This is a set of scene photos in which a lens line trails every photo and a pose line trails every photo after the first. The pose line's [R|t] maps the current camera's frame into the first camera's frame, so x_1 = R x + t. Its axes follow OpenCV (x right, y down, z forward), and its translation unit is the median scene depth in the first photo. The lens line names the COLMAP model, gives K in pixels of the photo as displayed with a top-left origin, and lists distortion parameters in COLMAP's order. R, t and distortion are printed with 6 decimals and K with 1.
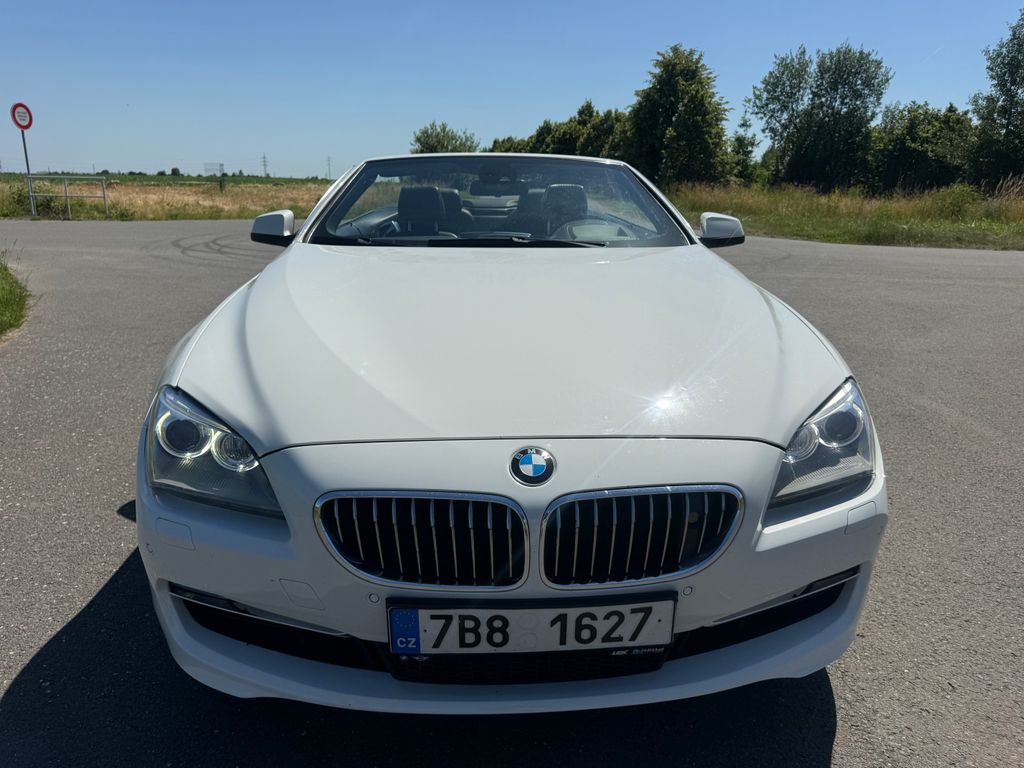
lens RADIAL K [[728.4, 0, 511.7], [0, 728.4, 396.2], [0, 0, 1]] dist [0.022853, -0.036748]
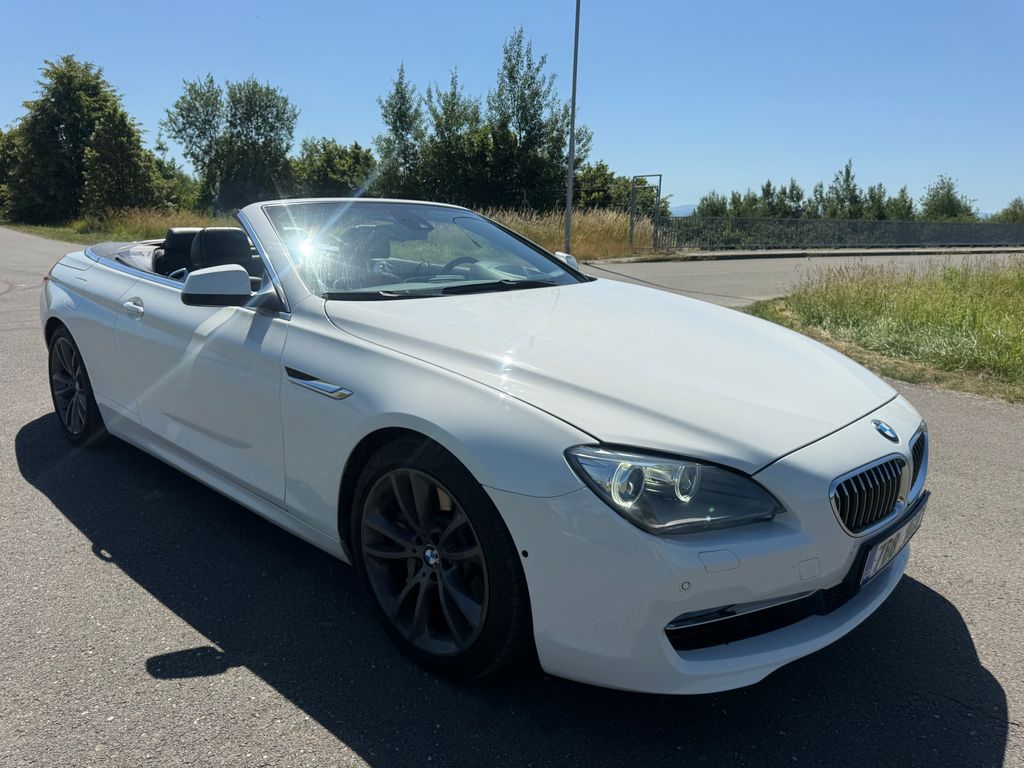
lens RADIAL K [[728.4, 0, 508.4], [0, 728.4, 403.9], [0, 0, 1]] dist [0.022853, -0.036748]
pose [[0.698539, -0.180606, 0.692405, -0.098238], [0.193329, 0.979274, 0.060391, -0.011439], [-0.688961, 0.091677, 0.718977, 0.023686]]
